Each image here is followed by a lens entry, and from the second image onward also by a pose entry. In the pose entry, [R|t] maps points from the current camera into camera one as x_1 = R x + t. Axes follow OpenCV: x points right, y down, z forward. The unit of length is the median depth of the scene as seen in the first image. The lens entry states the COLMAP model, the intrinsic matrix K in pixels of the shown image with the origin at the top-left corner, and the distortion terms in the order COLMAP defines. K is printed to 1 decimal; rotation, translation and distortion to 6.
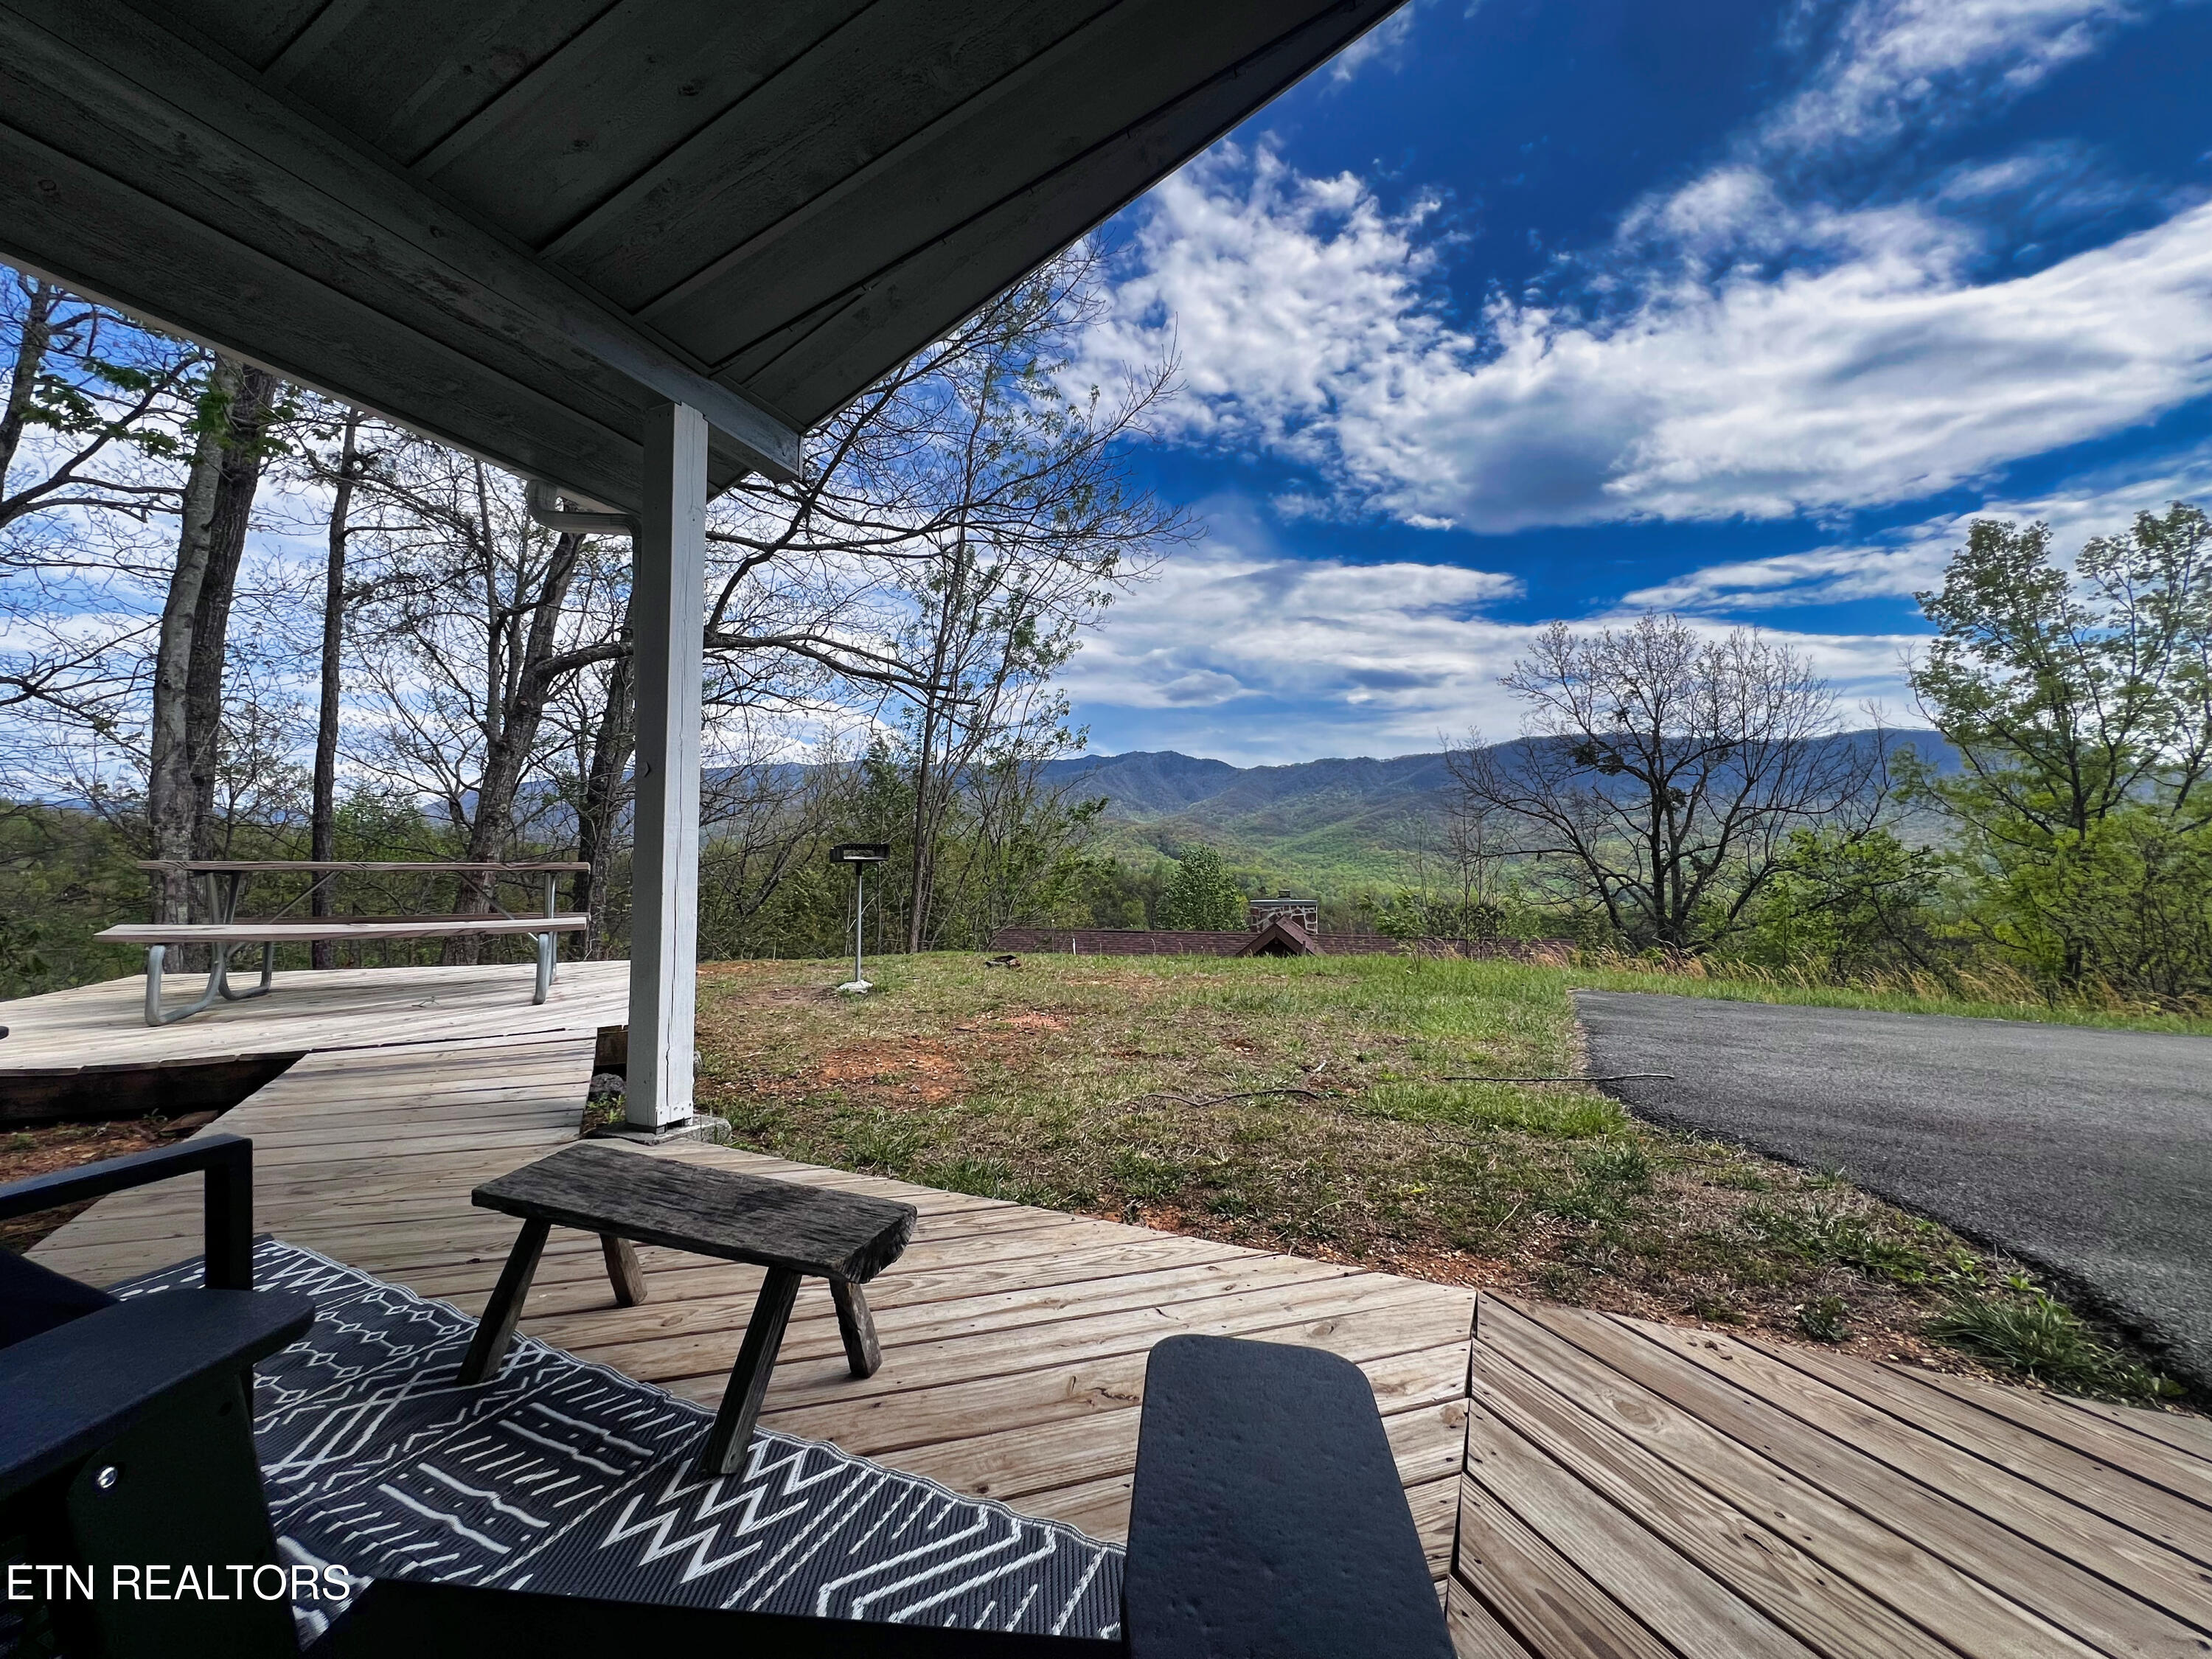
lens RADIAL K [[949.9, 0, 1118.7], [0, 949.9, 830.6], [0, 0, 1]] dist [0.004288, -0.001886]
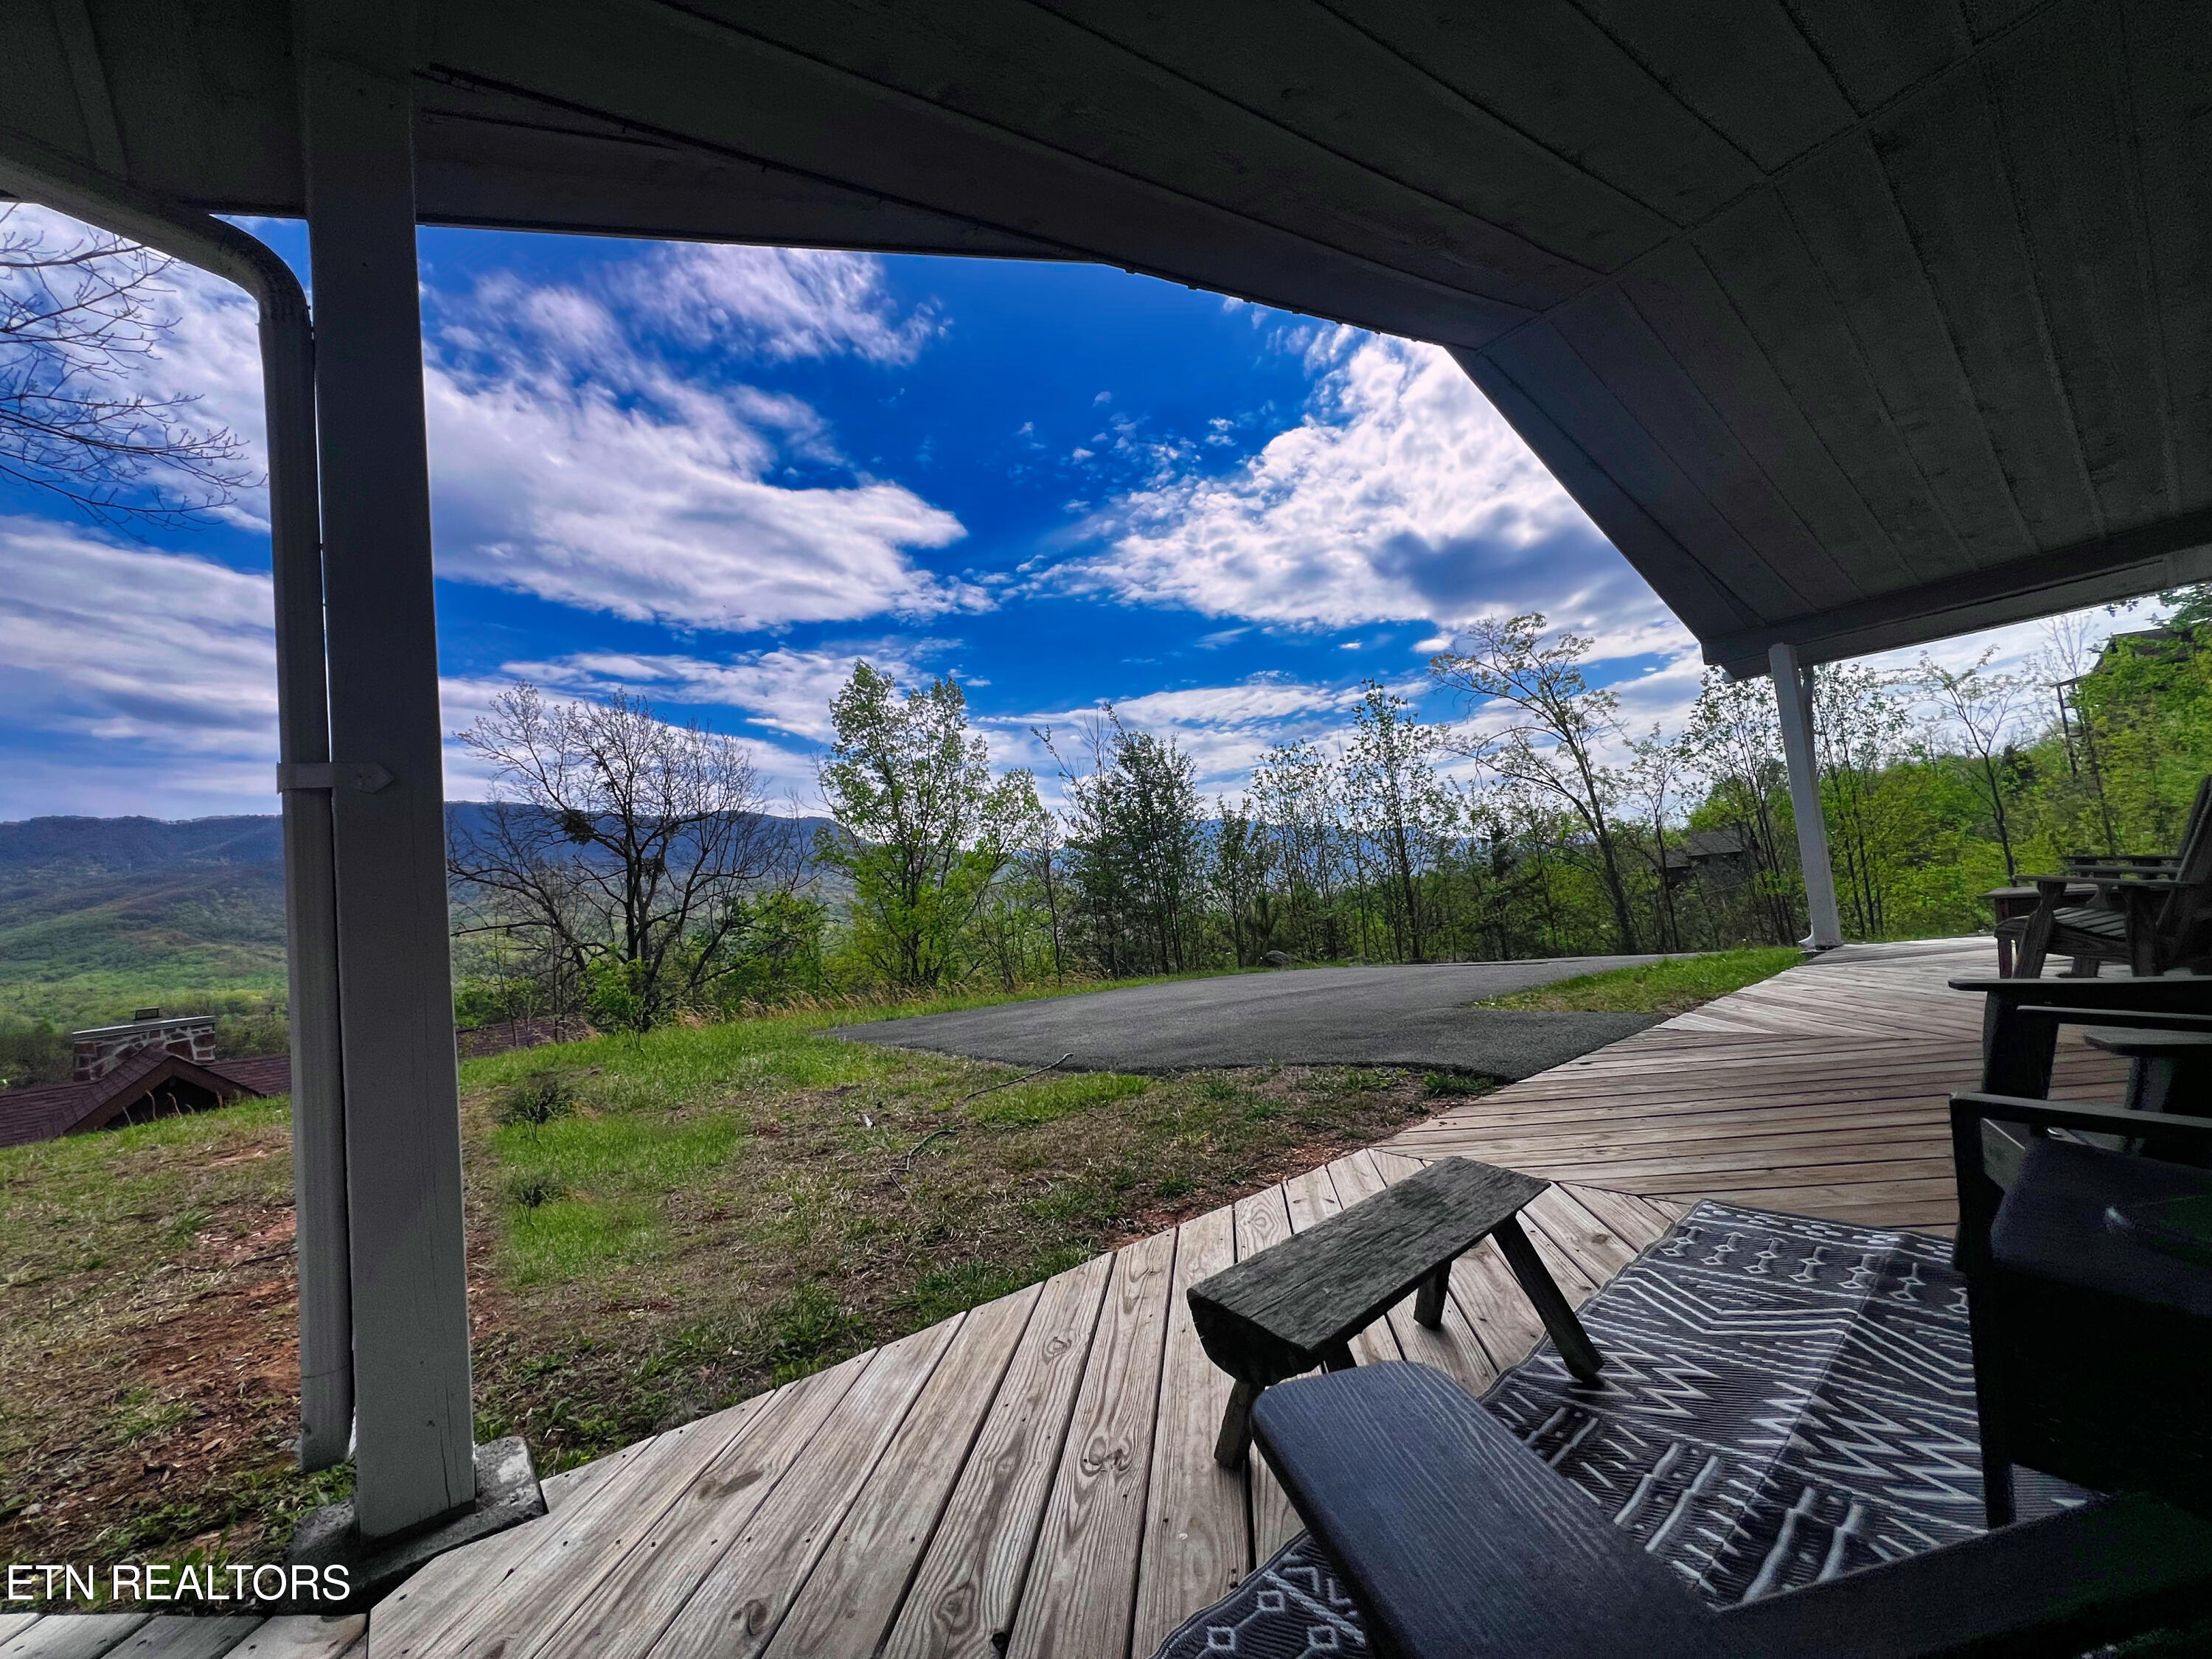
lens RADIAL K [[949.9, 0, 1088.9], [0, 949.9, 840.5], [0, 0, 1]] dist [0.004288, -0.001886]
pose [[0.394091, 0.016218, 0.918928, -0.139255], [0.046277, 0.998226, -0.037464, -0.000001], [-0.917905, 0.057289, 0.392642, 0.081868]]
